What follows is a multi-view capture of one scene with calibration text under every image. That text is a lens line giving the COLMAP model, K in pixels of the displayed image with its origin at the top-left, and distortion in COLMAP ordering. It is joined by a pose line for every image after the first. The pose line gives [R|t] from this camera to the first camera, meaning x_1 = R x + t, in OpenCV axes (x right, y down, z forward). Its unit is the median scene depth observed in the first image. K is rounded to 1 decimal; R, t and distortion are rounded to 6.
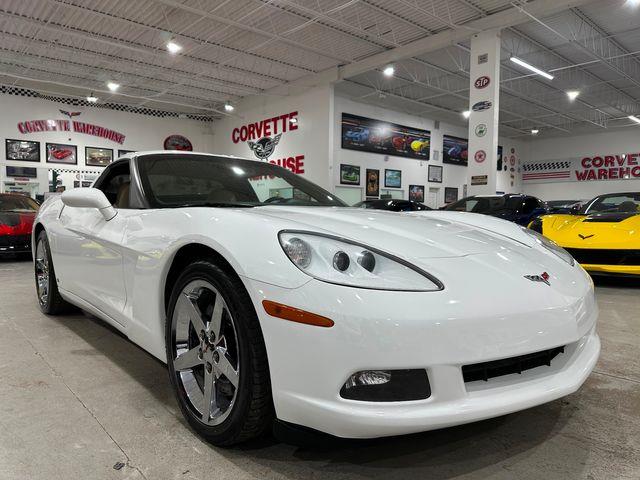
lens RADIAL K [[456.3, 0, 319.8], [0, 456.3, 243.4], [0, 0, 1]] dist [-0.000551, -0.013516]
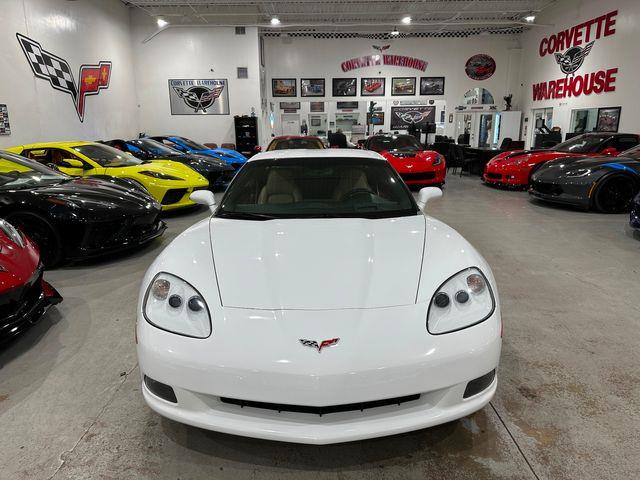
lens RADIAL K [[455.0, 0, 320.0], [0, 455.0, 240.0], [0, 0, 1]] dist [0.006911, -0.024080]
pose [[0.757382, 0.133870, -0.639102, 0.108382], [-0.012547, 0.981561, 0.190735, -0.036537], [0.652851, -0.136441, 0.745097, 0.016750]]
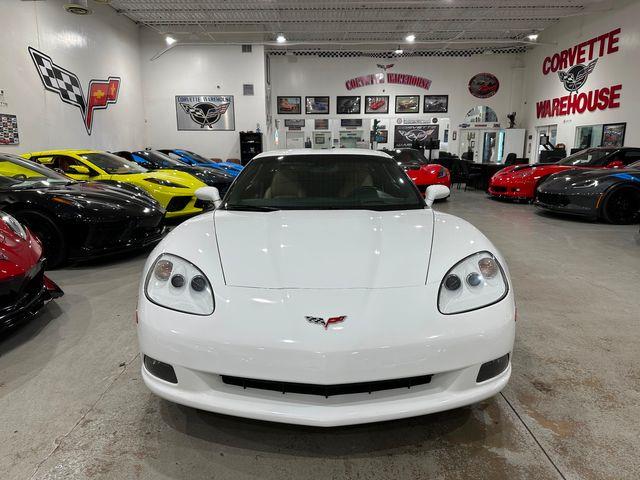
lens RADIAL K [[454.5, 0, 316.4], [0, 454.5, 239.2], [0, 0, 1]] dist [0.010073, -0.027173]
pose [[0.747199, 0.111389, -0.655199, 0.106866], [-0.019319, 0.989078, 0.146119, -0.025674], [0.664320, -0.096522, 0.741190, 0.017168]]
